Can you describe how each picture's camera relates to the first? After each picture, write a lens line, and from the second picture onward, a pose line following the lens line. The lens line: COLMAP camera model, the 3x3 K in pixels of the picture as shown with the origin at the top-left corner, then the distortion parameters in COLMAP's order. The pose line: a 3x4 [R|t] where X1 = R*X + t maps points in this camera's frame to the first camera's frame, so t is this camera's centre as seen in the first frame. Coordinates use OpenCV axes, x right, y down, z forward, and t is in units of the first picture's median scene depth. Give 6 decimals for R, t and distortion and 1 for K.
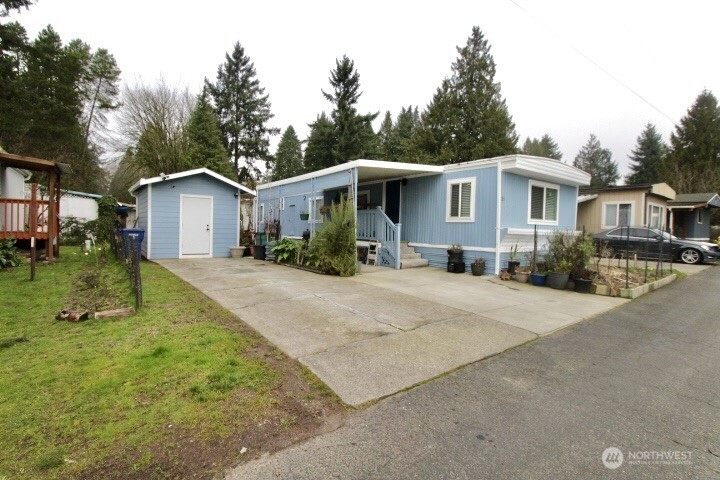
lens RADIAL K [[355.1, 0, 360.6], [0, 355.1, 238.5], [0, 0, 1]] dist [-0.006030, -0.004847]
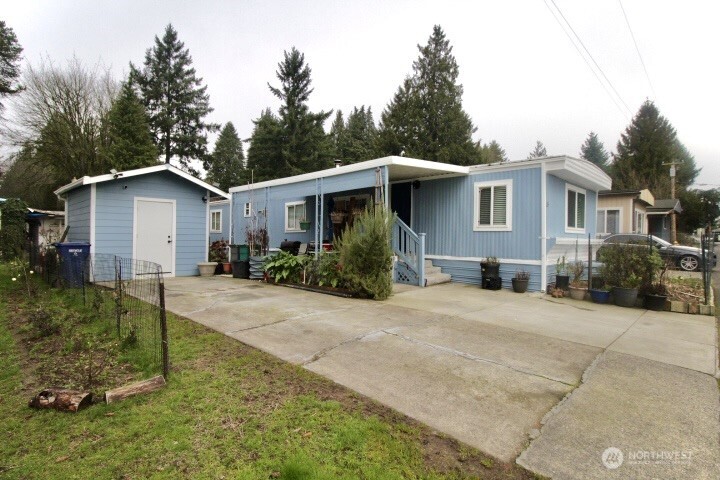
lens RADIAL K [[378.1, 0, 359.3], [0, 378.1, 237.9], [0, 0, 1]] dist [-0.001156, -0.007738]
pose [[0.988393, -0.010098, 0.151580, -0.132765], [0.013538, 0.999673, -0.021675, -0.009523], [-0.151312, 0.023476, 0.988207, 0.095064]]
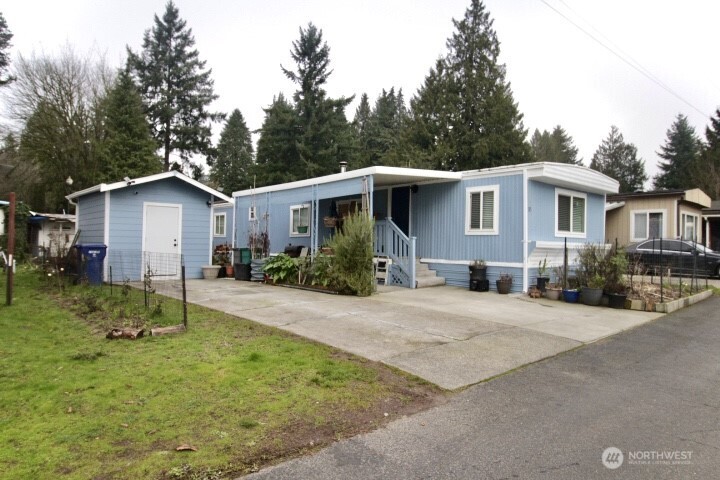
lens RADIAL K [[468.3, 0, 361.2], [0, 468.3, 237.6], [0, 0, 1]] dist [0.000407, 0.001341]
pose [[0.996656, -0.004970, 0.081560, -0.086684], [0.008195, 0.999196, -0.039254, 0.003503], [-0.081299, 0.039792, 0.995895, -0.110696]]
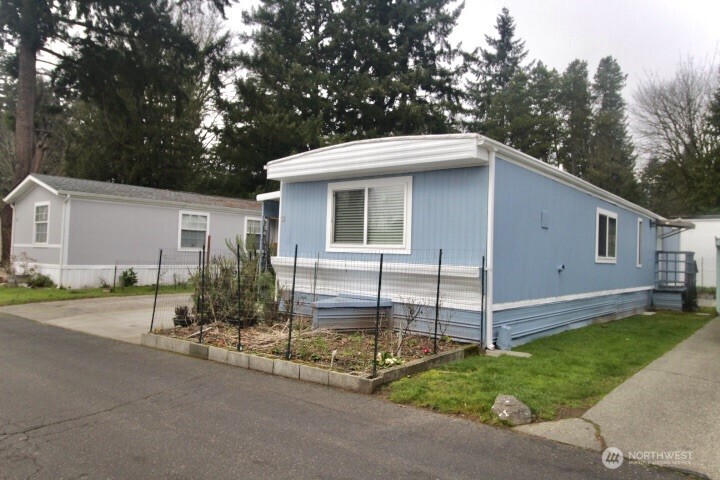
lens RADIAL K [[512.1, 0, 360.7], [0, 512.1, 240.7], [0, 0, 1]] dist [0.007707, 0.000577]
pose [[0.233429, -0.045533, -0.971307, 0.960287], [-0.051021, 0.996953, -0.058997, -0.006934], [0.971034, 0.063329, 0.230395, 0.587817]]
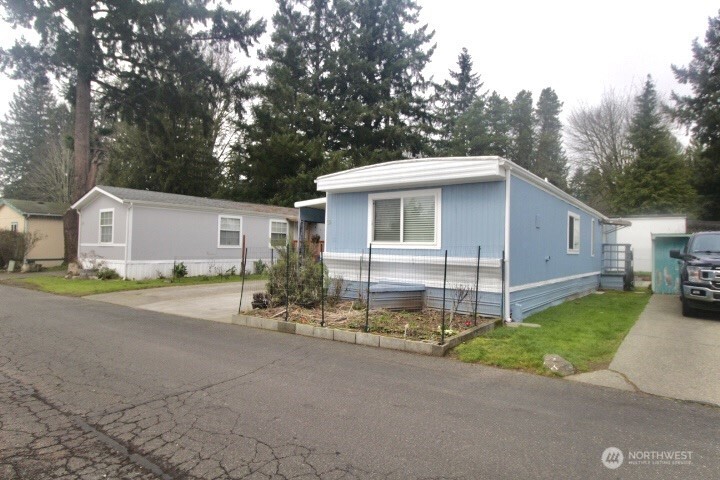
lens RADIAL K [[421.9, 0, 361.4], [0, 421.9, 239.0], [0, 0, 1]] dist [0.005070, -0.003619]
pose [[0.276165, -0.043246, -0.960137, 0.967393], [-0.038107, 0.997709, -0.055899, -0.005240], [0.960355, 0.052025, 0.273884, 0.501076]]
